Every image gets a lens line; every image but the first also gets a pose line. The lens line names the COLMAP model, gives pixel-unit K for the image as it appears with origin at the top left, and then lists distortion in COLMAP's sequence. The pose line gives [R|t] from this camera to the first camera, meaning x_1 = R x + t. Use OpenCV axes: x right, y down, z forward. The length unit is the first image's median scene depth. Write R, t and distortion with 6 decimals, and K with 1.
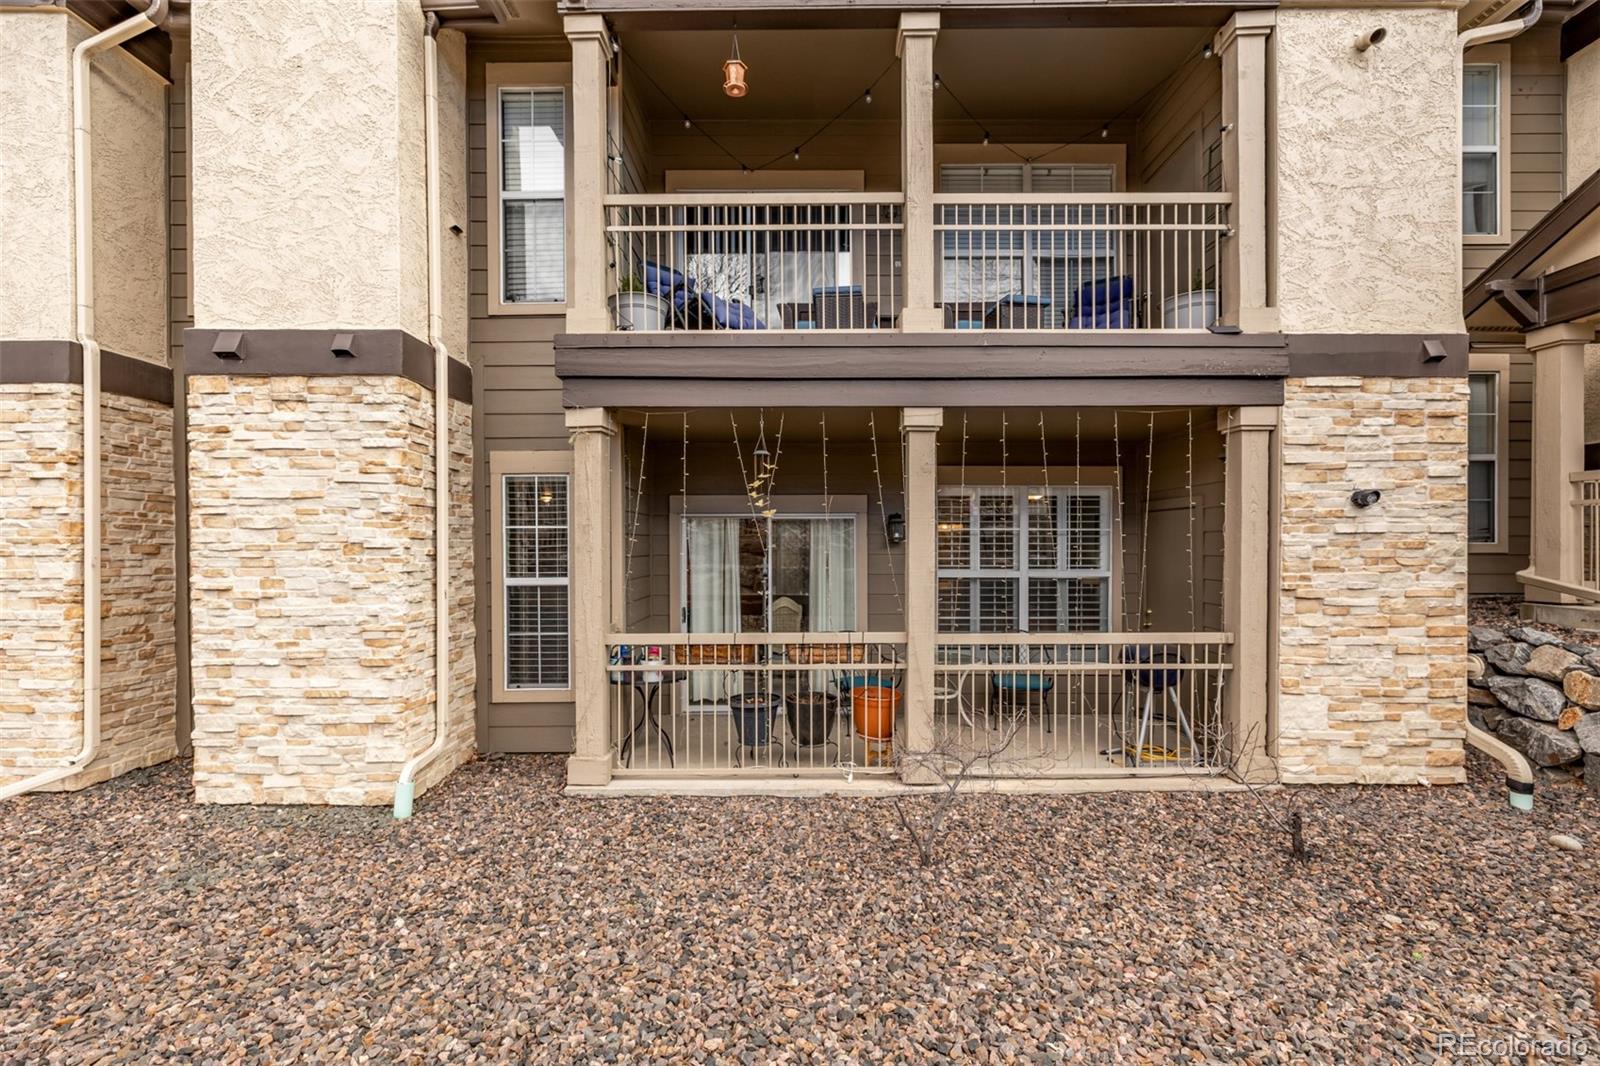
lens RADIAL K [[676.7, 0, 798.8], [0, 676.7, 540.4], [0, 0, 1]] dist [0.001244, 0.000046]
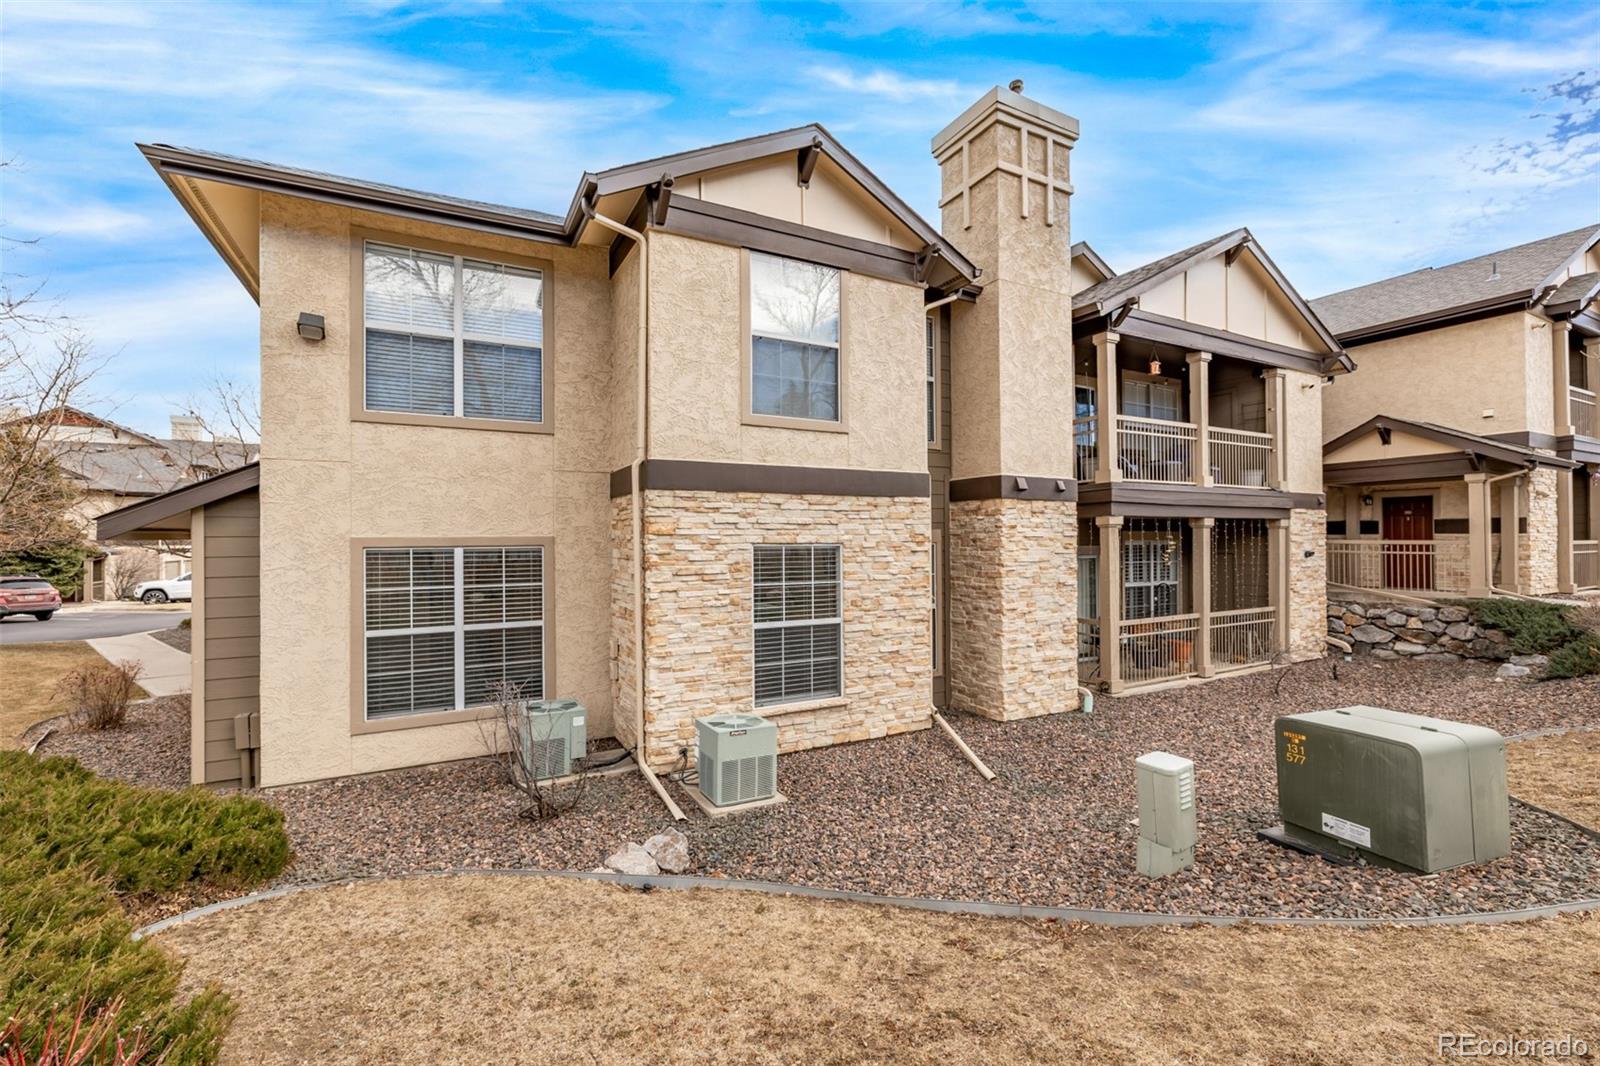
lens RADIAL K [[676.7, 0, 803.2], [0, 676.7, 532.4], [0, 0, 1]] dist [0.001244, 0.000046]
pose [[0.875339, 0.003647, 0.483496, -2.307102], [0.003536, 0.999897, -0.013943, -0.121858], [-0.483497, 0.013914, 0.875236, -0.406387]]
